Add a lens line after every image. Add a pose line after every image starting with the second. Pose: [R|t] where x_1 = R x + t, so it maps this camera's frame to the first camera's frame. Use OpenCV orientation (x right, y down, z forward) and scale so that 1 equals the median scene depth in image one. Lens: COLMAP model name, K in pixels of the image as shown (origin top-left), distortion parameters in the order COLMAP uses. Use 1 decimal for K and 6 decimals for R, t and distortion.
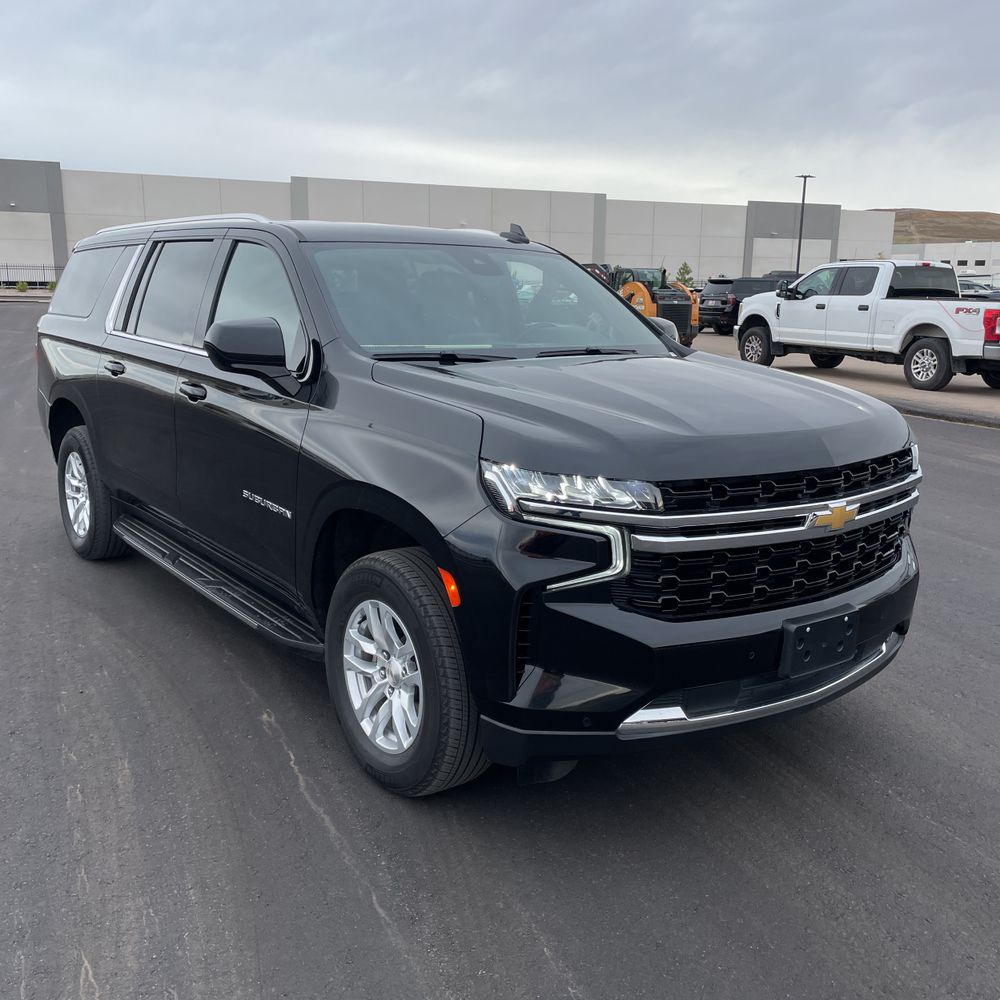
lens RADIAL K [[1009.2, 0, 495.3], [0, 1009.2, 496.3], [0, 0, 1]] dist [0.050586, 0.000000]
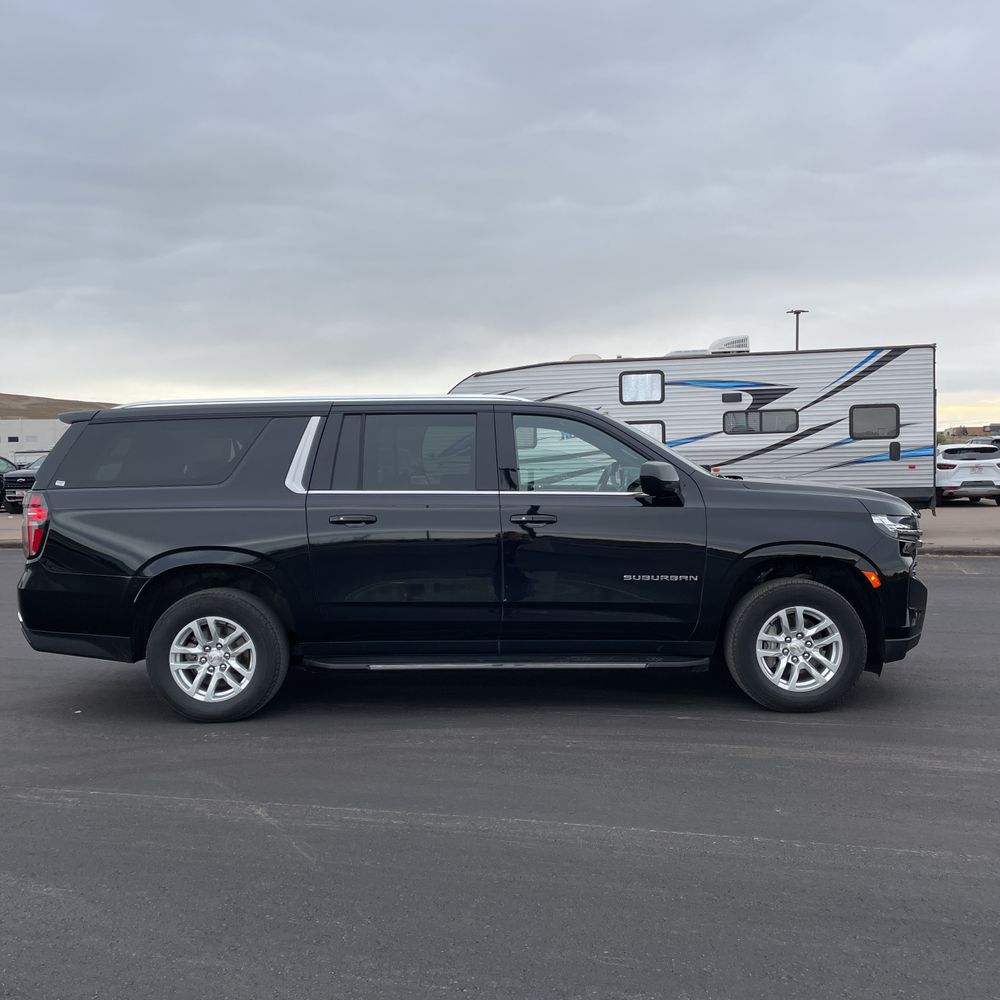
lens RADIAL K [[1014.6, 0, 502.7], [0, 1014.6, 496.9], [0, 0, 1]] dist [0.046284, 0.000000]
pose [[0.619888, -0.060020, 0.782392, -1.586564], [0.190512, 0.978750, -0.075858, -0.042567], [-0.761213, 0.196078, 0.618149, 0.198918]]
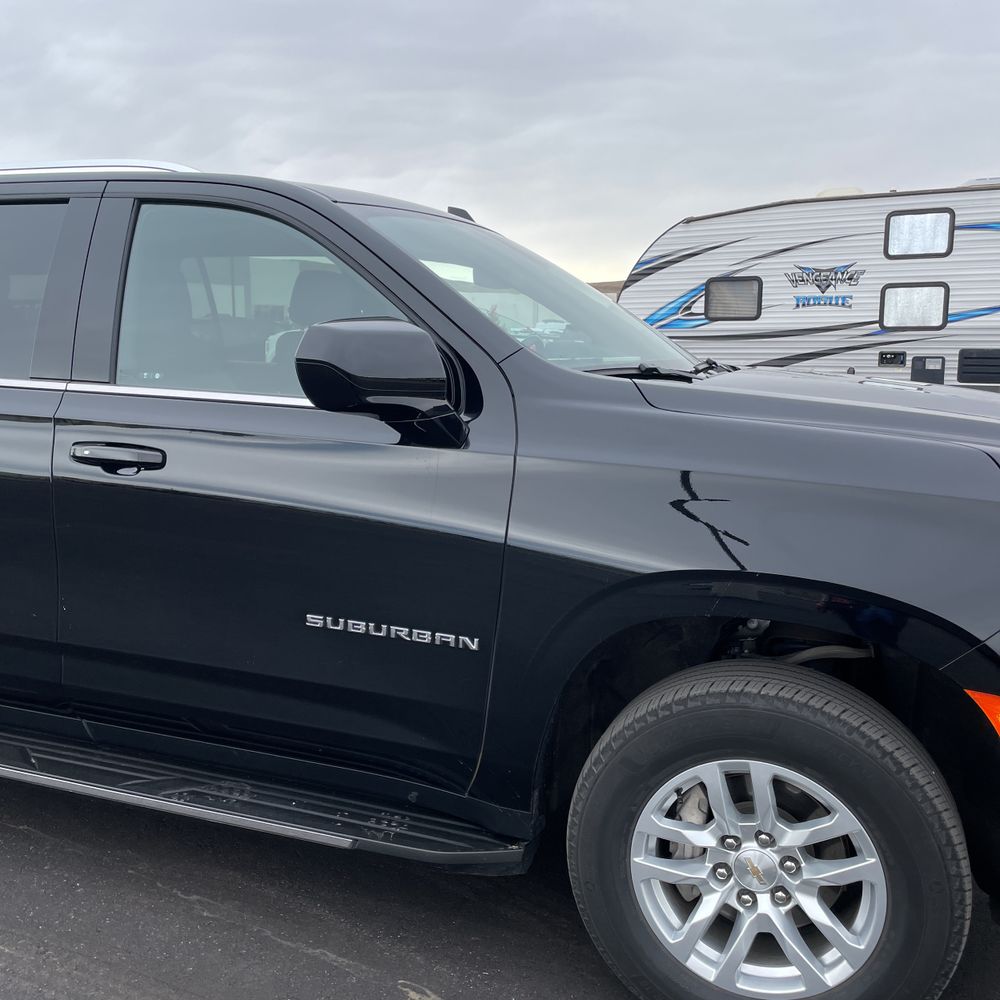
lens RADIAL K [[1014.6, 0, 488.4], [0, 1014.6, 494.0], [0, 0, 1]] dist [0.046284, 0.000000]
pose [[0.847038, -0.093530, 0.523239, -0.480307], [0.116341, 0.993150, -0.010810, -0.059499], [-0.518644, 0.070031, 0.852117, 0.460951]]
